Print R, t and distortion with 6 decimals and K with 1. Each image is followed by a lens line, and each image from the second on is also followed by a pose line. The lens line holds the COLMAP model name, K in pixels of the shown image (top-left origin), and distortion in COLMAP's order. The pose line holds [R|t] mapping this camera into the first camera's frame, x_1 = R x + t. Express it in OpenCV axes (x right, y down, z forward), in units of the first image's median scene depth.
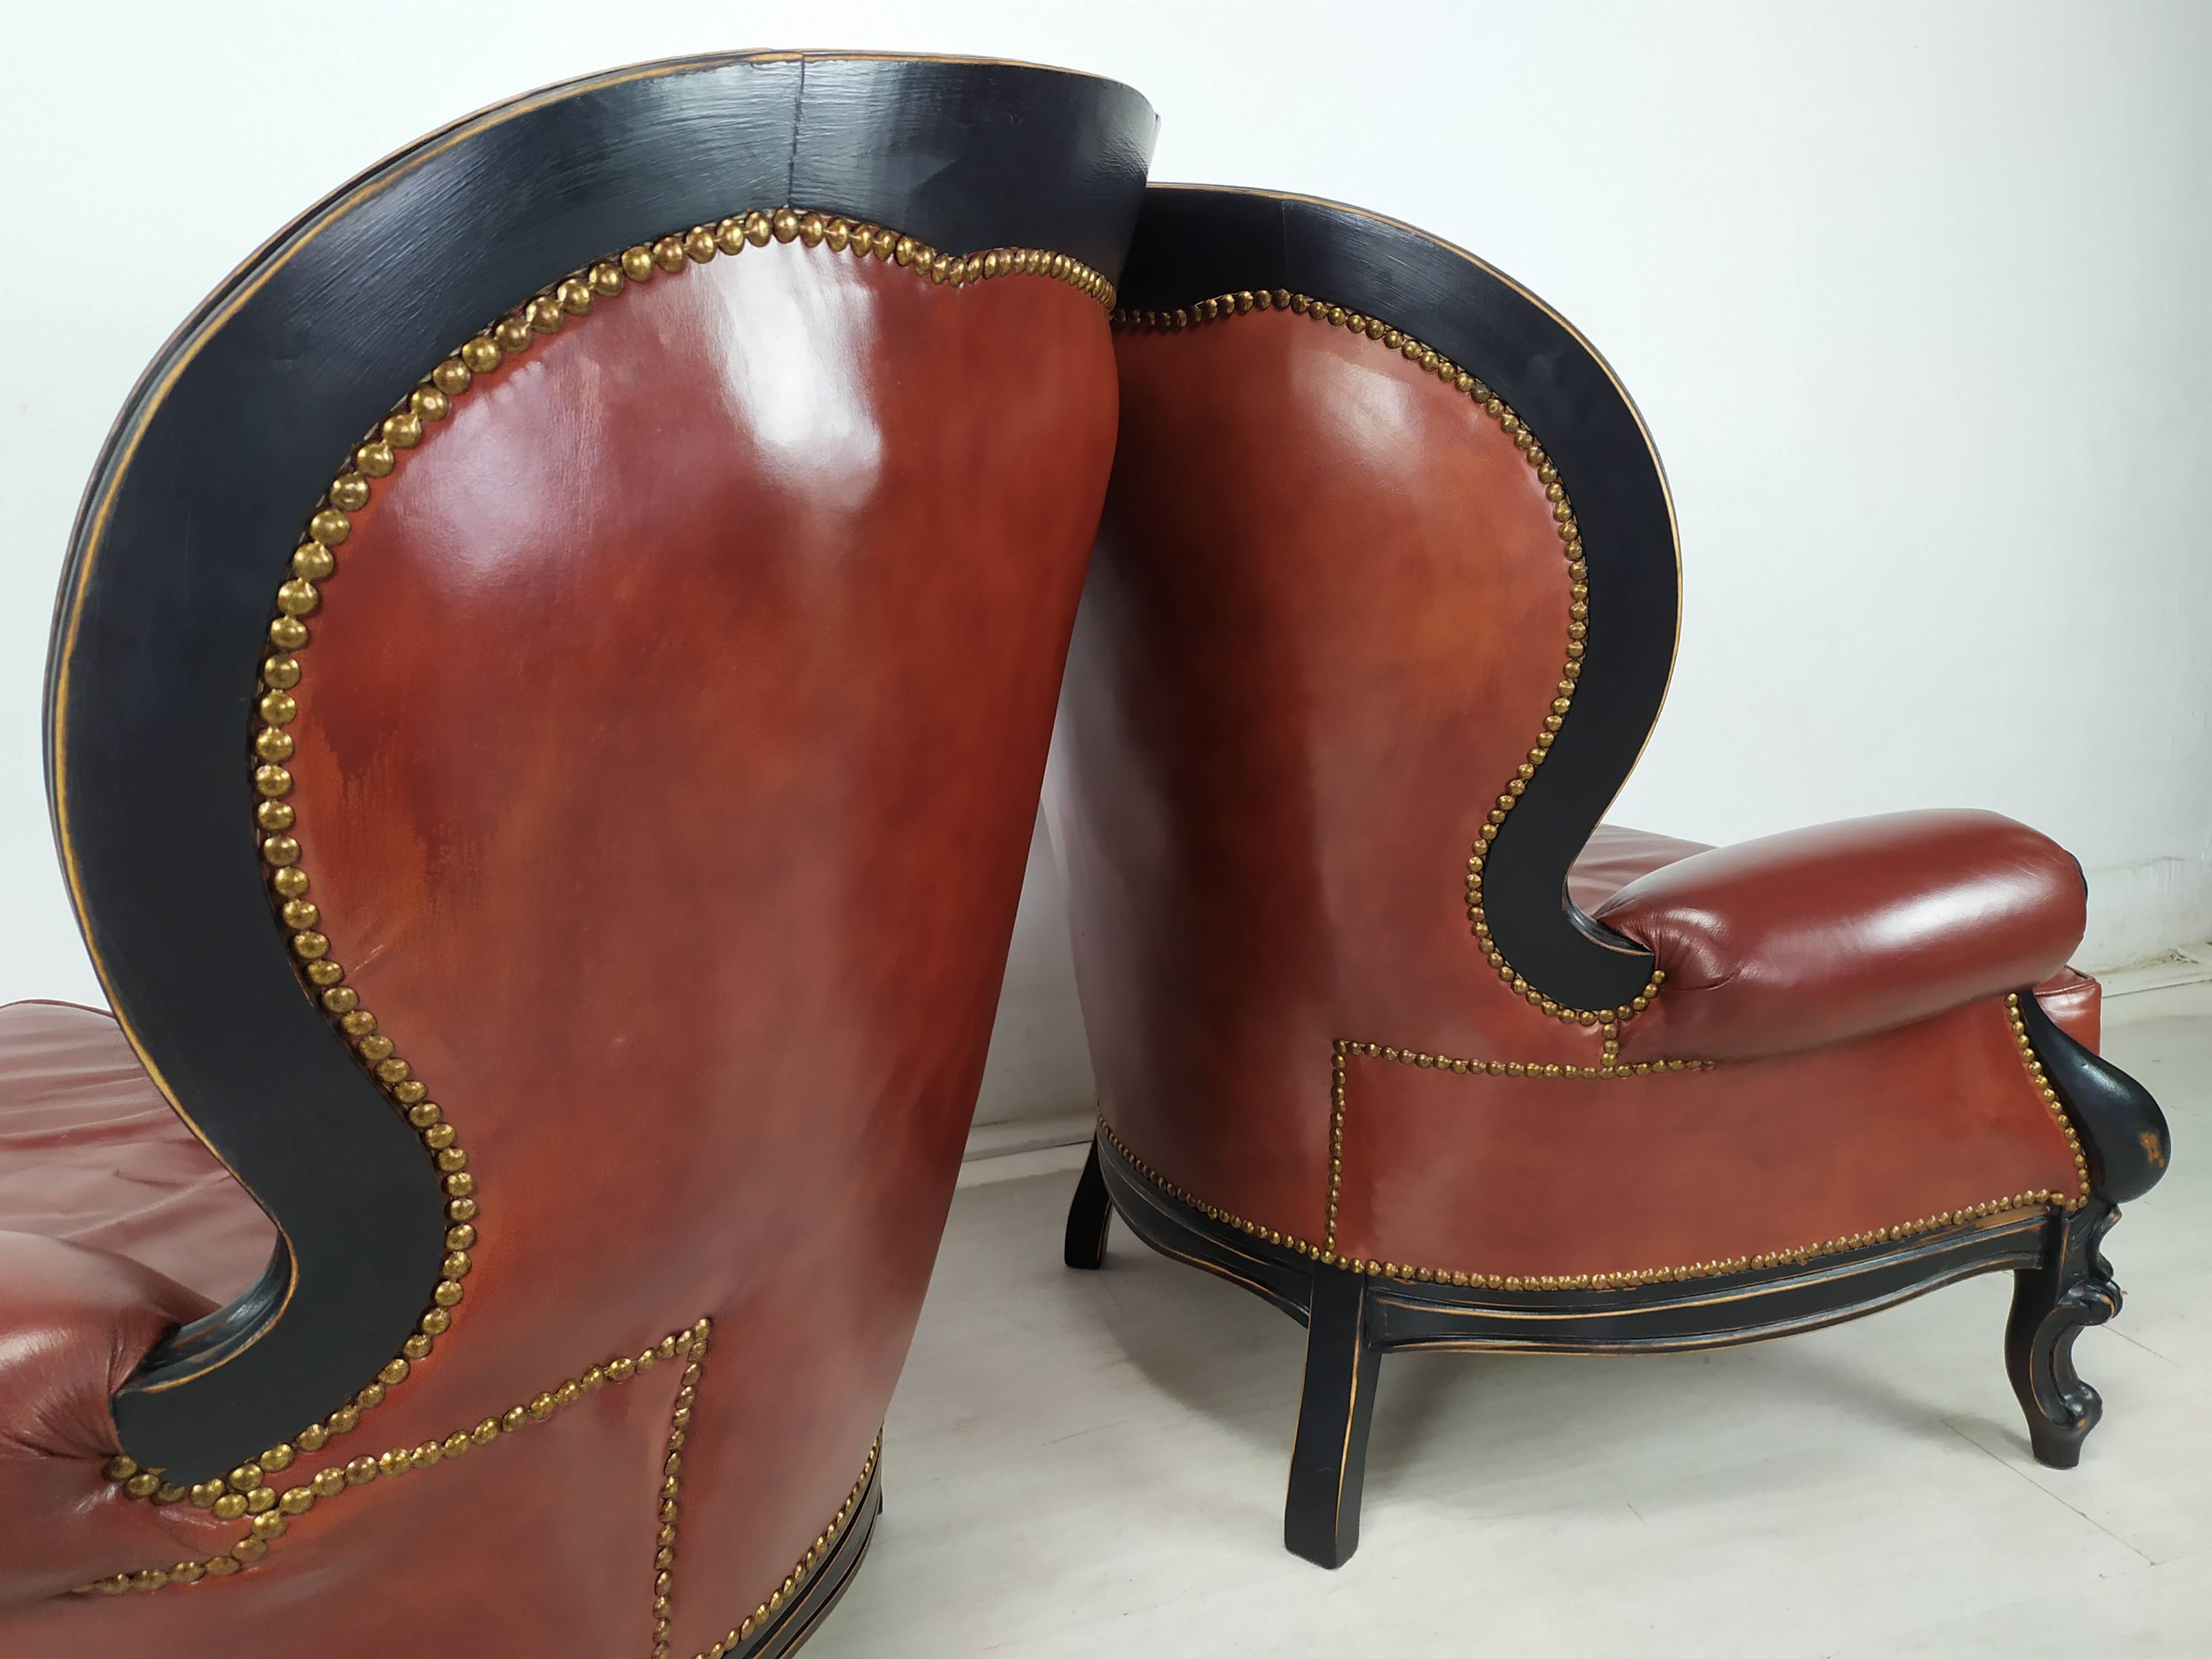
lens RADIAL K [[1589.4, 0, 1106.0], [0, 1589.4, 829.5], [0, 0, 1]] dist [0.006348, 0.002933]
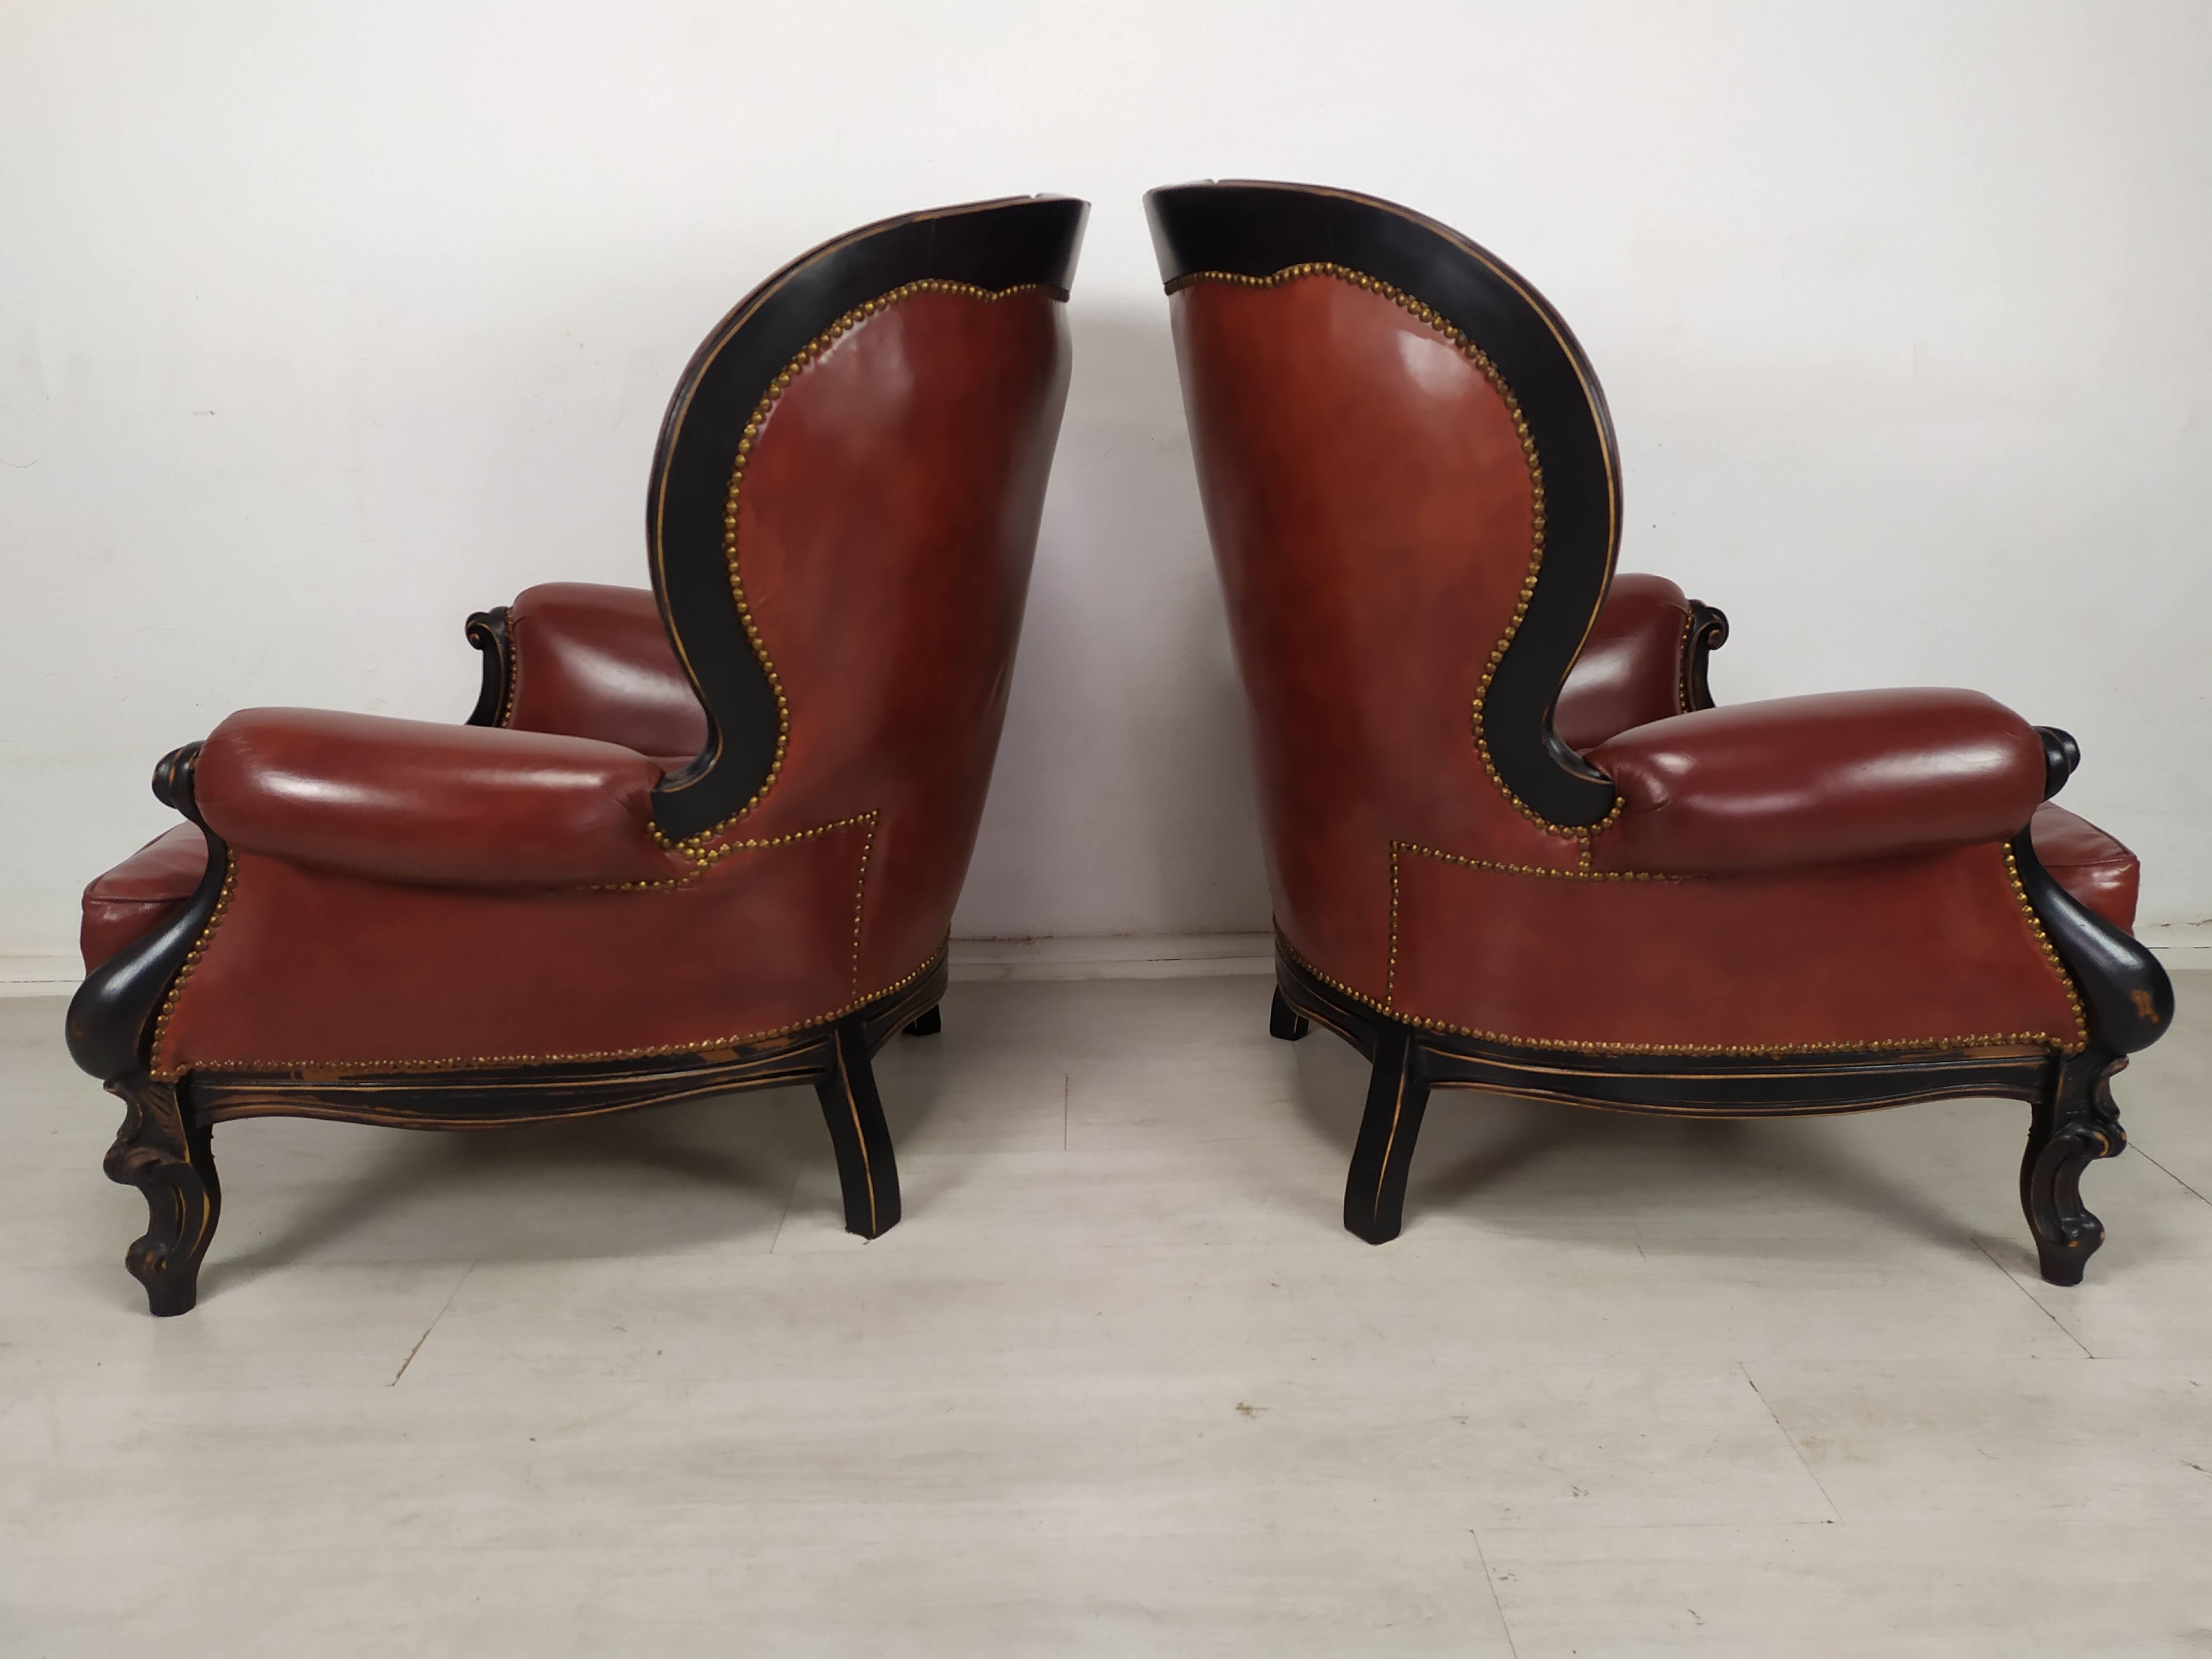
lens RADIAL K [[1531.8, 0, 1125.8], [0, 1531.8, 824.3], [0, 0, 1]] dist [0.003359, -0.001207]
pose [[0.953481, 0.077746, -0.291255, 0.321417], [-0.059238, 0.995655, 0.071847, 0.044626], [0.295576, -0.051251, 0.953944, -0.275659]]
